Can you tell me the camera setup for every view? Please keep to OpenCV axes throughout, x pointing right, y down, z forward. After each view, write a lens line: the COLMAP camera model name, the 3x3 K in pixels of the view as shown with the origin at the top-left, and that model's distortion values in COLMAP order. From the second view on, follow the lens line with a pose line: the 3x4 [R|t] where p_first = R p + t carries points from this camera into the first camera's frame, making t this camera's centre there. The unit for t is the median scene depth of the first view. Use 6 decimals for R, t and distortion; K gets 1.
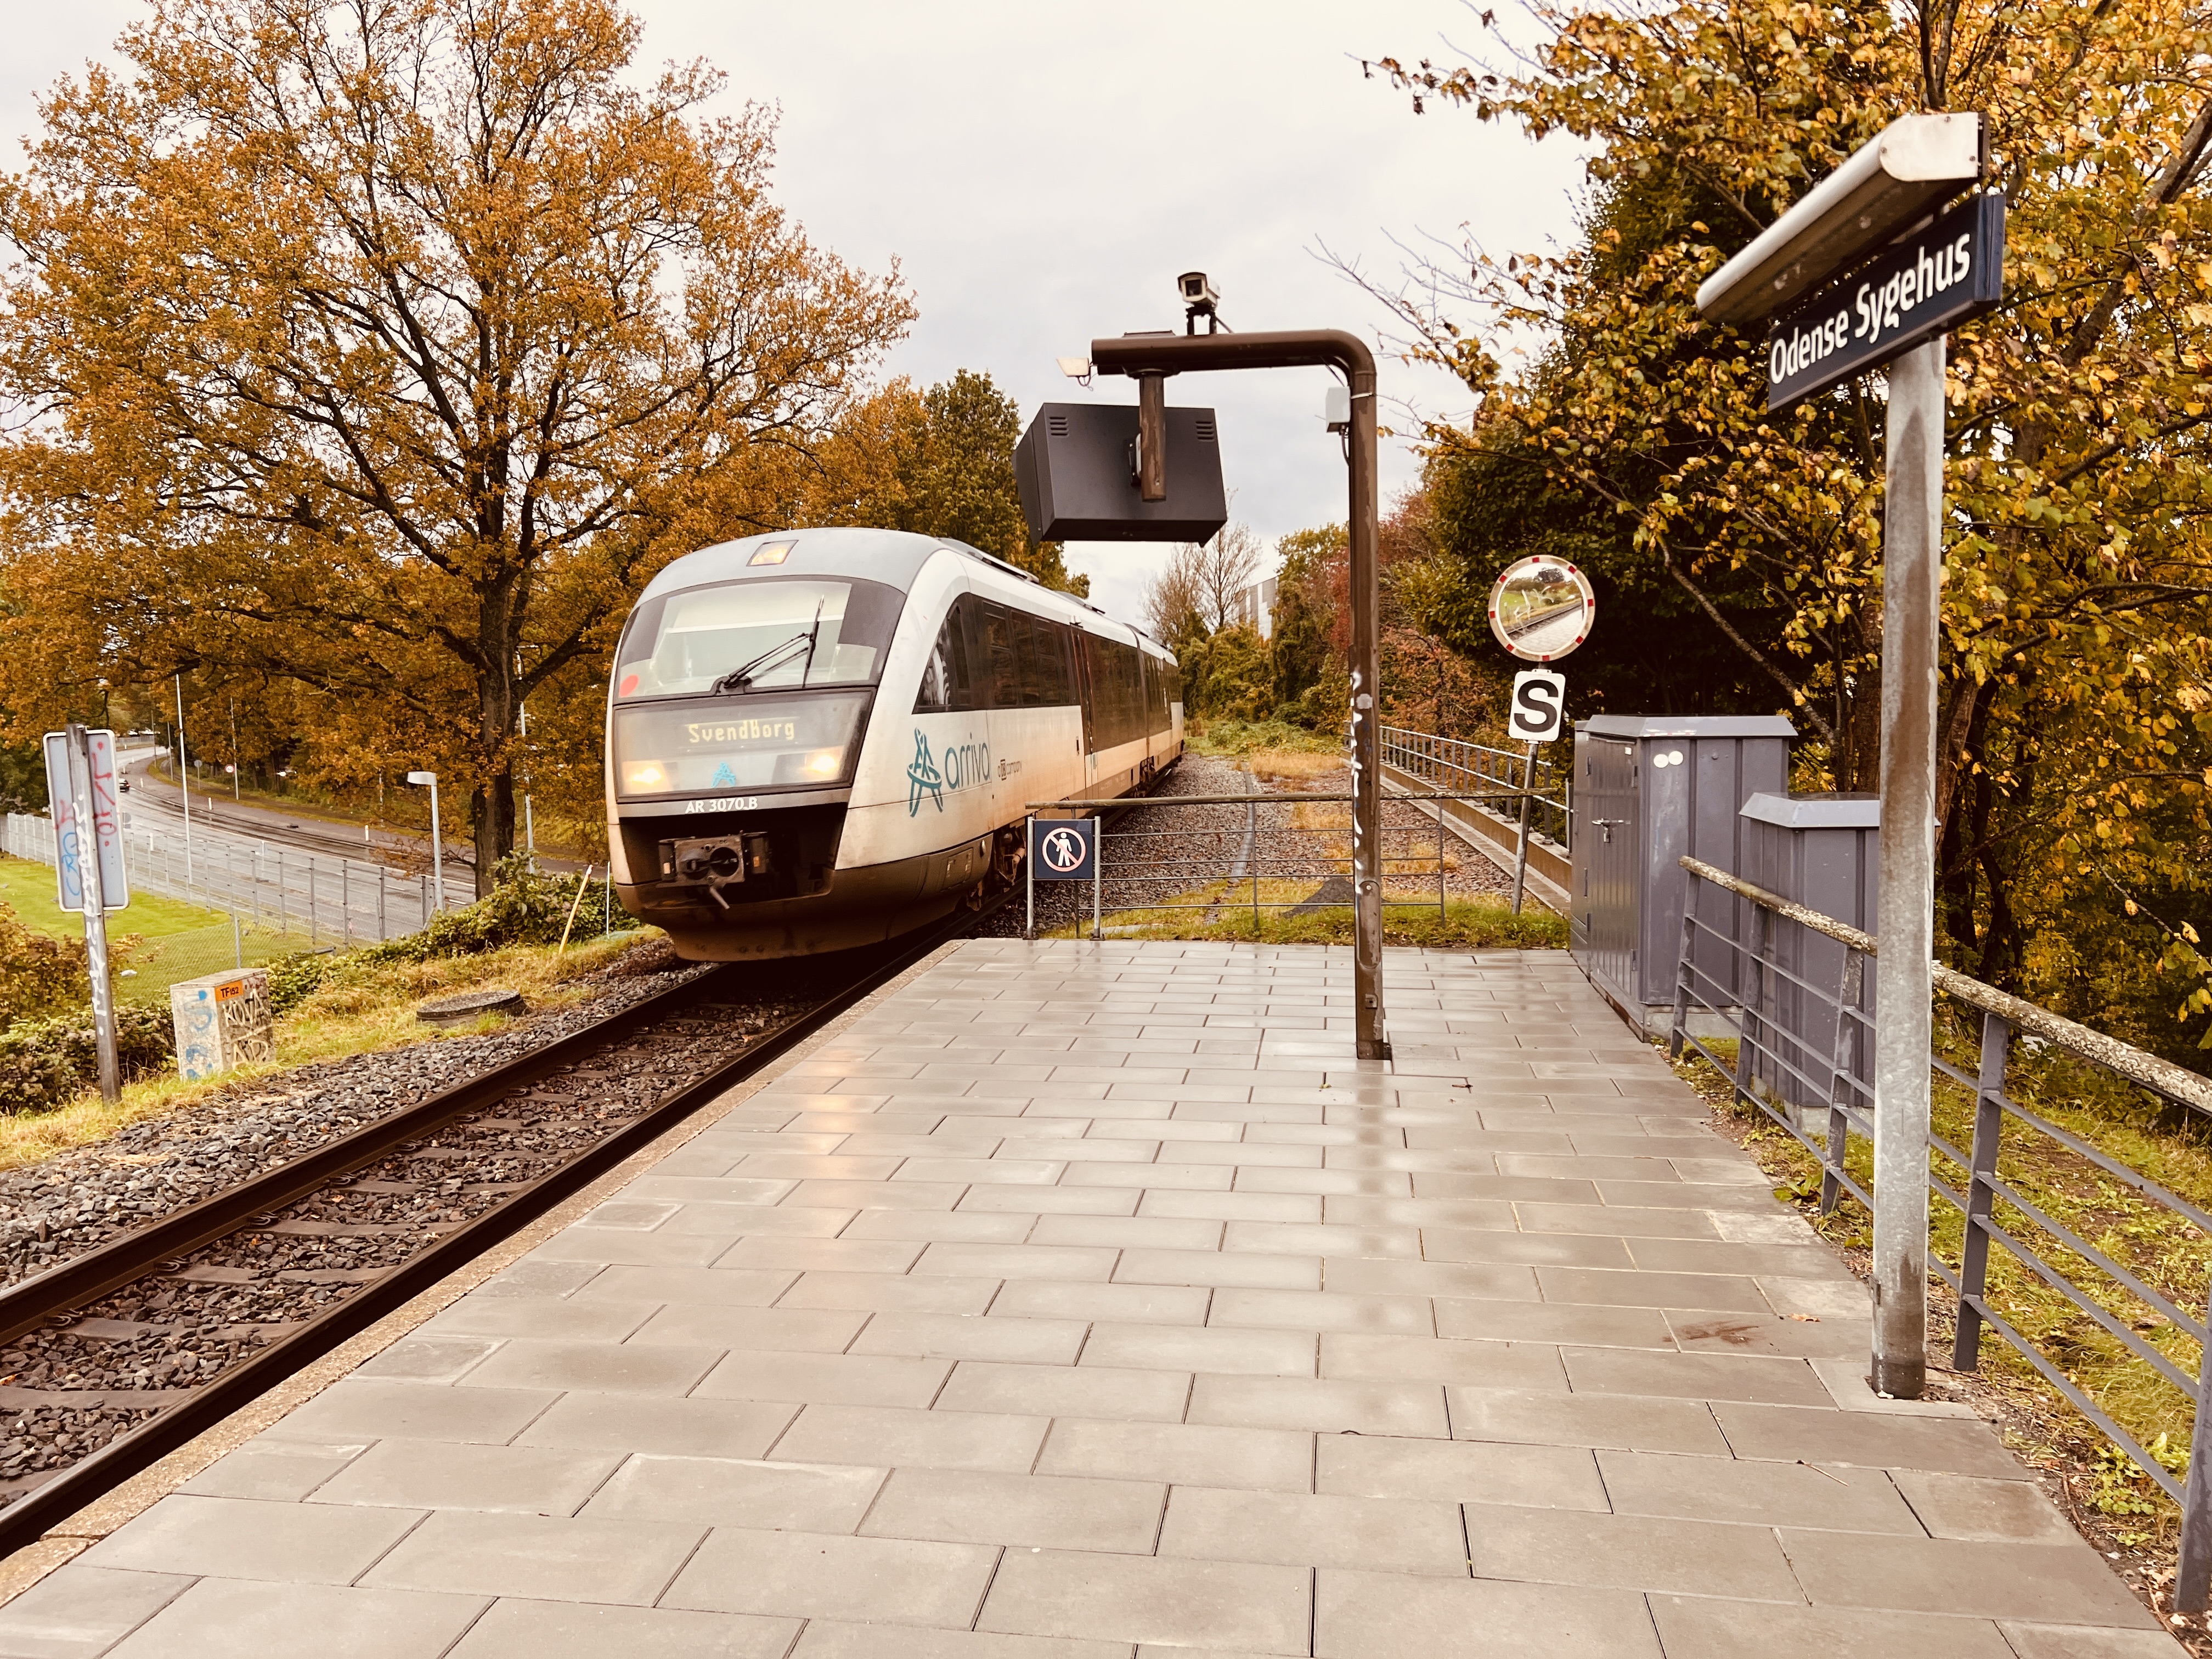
lens RADIAL K [[1658.5, 0, 1090.1], [0, 1658.5, 817.9], [0, 0, 1]] dist [0.084877, -0.100072]
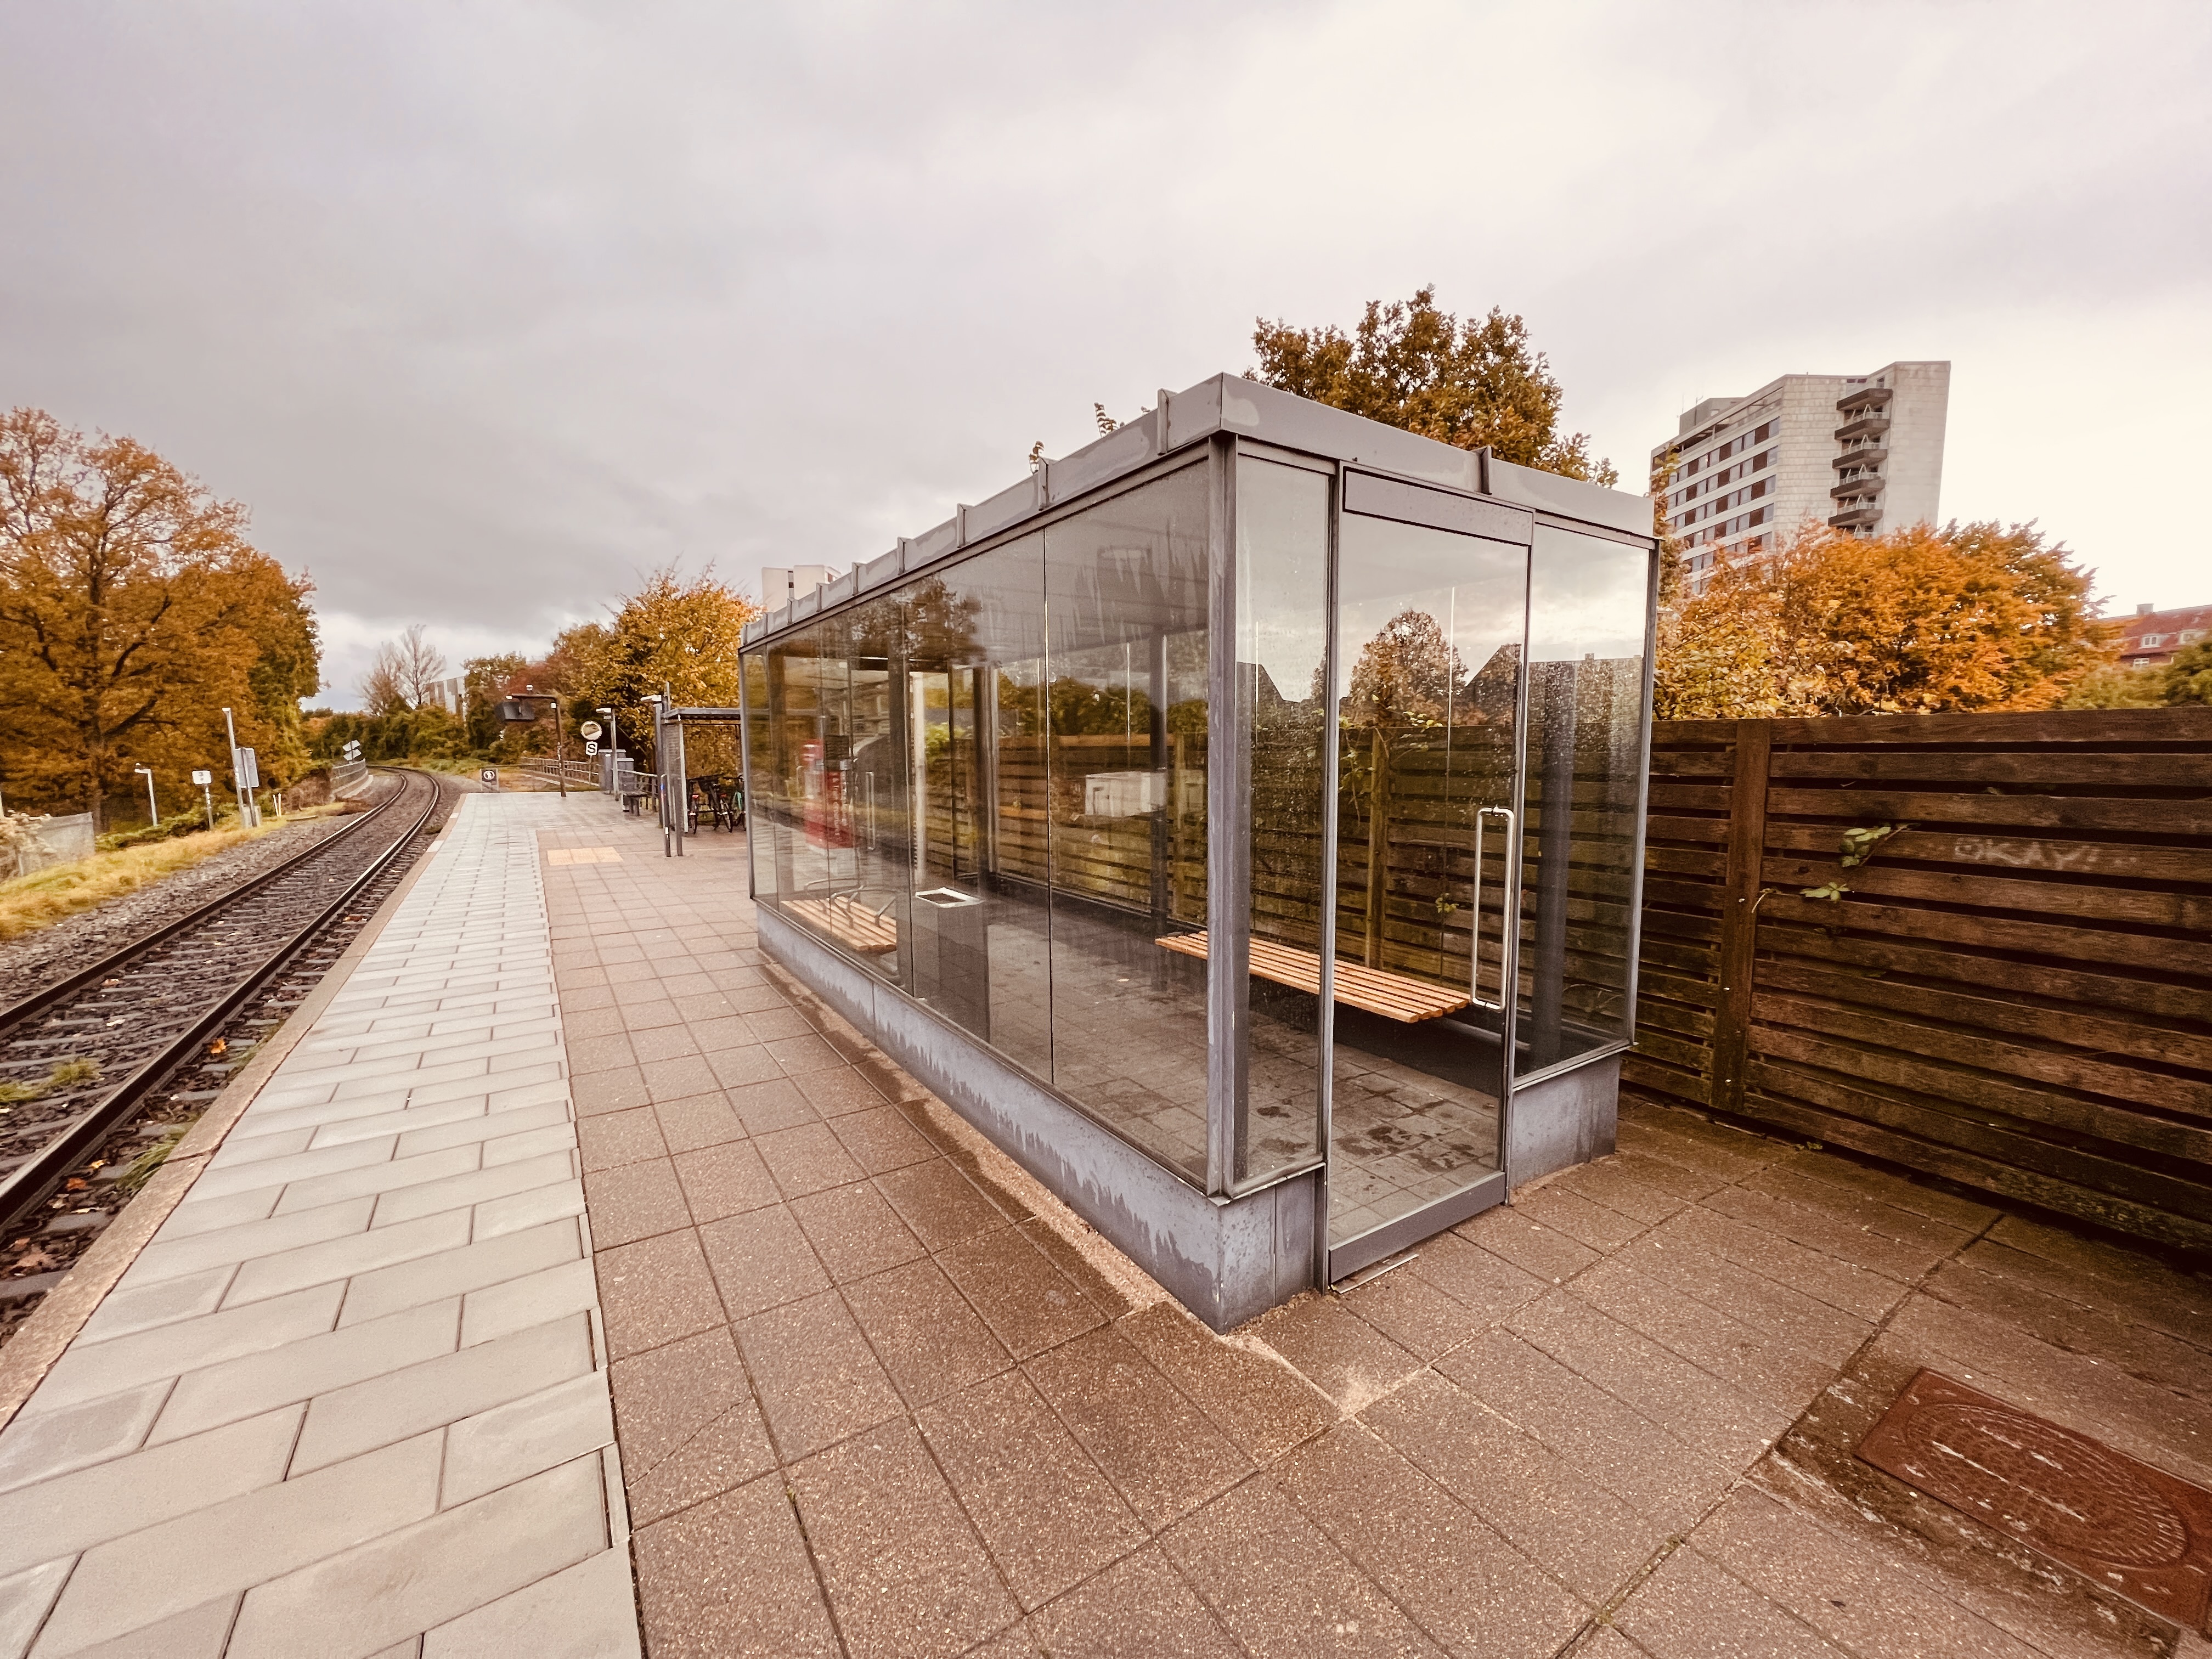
lens RADIAL K [[877.8, 0, 1106.0], [0, 877.8, 829.5], [0, 0, 1]] dist [0.021678, -0.007648]
pose [[0.730134, -0.043805, 0.681898, -0.050193], [0.033930, 0.999036, 0.027848, 0.018206], [-0.682461, 0.002804, 0.730917, -0.231820]]
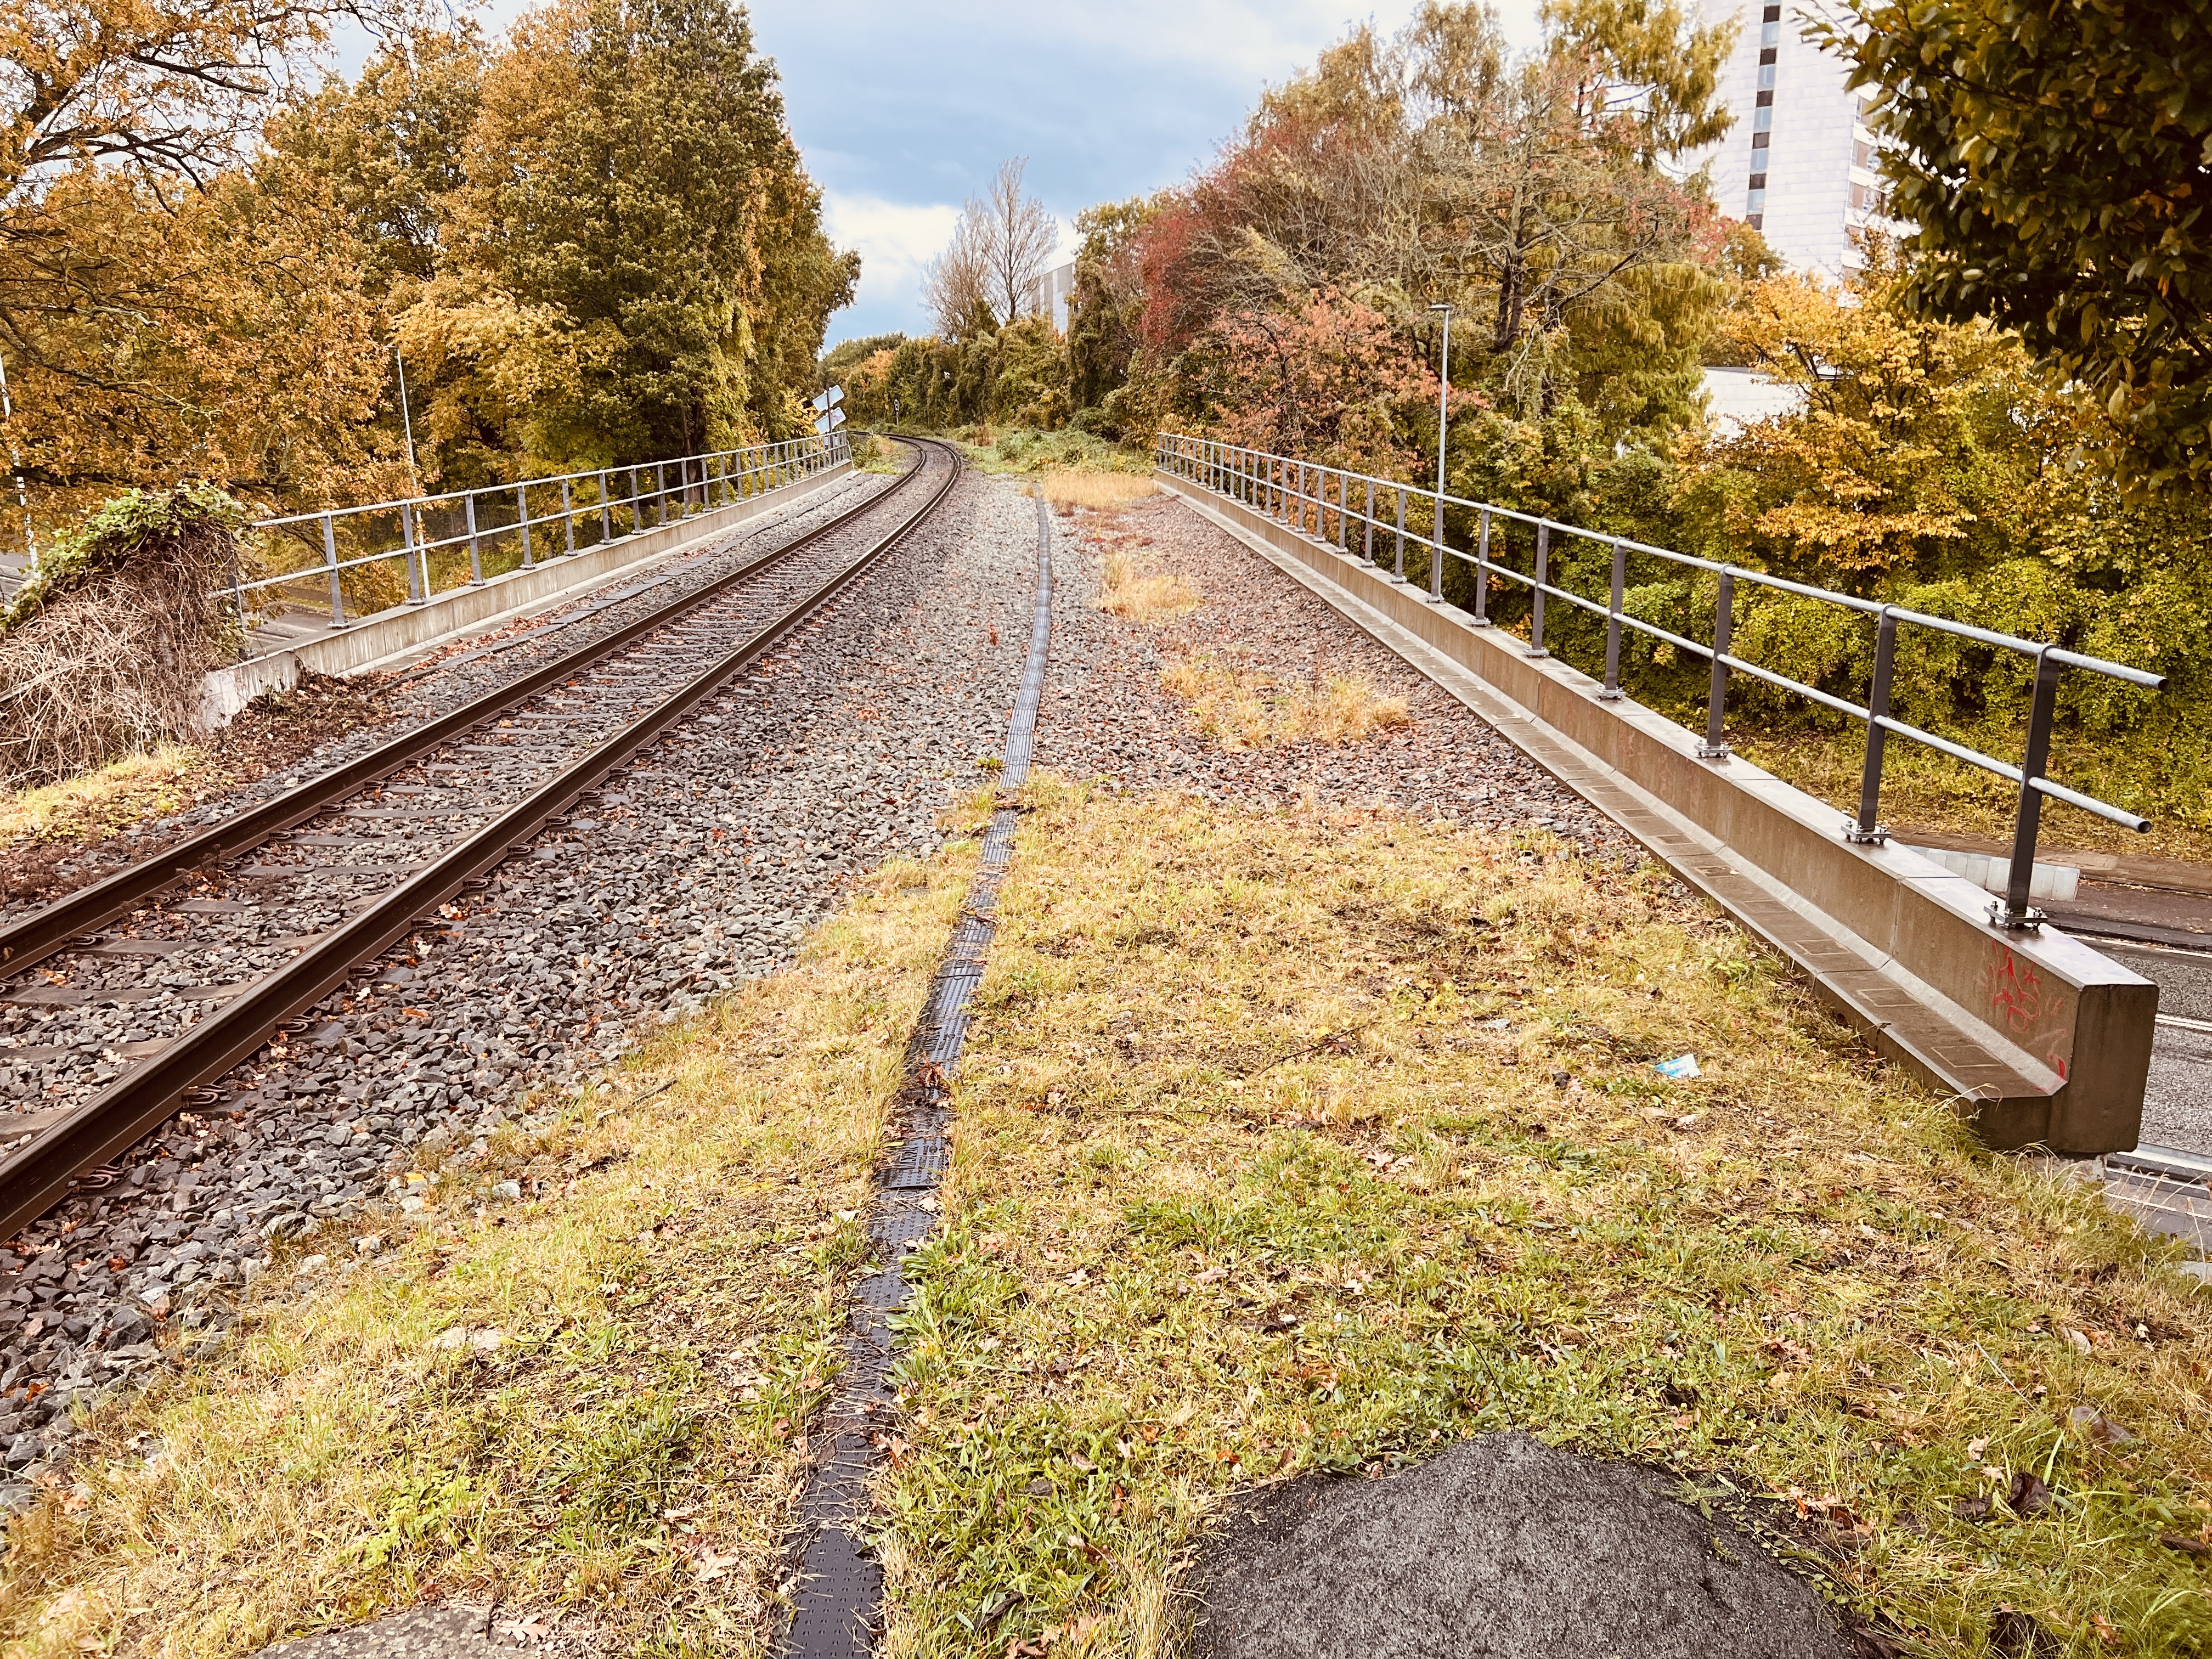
lens RADIAL K [[1658.5, 0, 1090.1], [0, 1658.5, 817.9], [0, 0, 1]] dist [0.084877, -0.100072]
pose [[0.992468, -0.016795, 0.121348, 0.009886], [-0.004366, 0.985079, 0.172045, -0.007328], [-0.122427, -0.171279, 0.977586, 0.099341]]
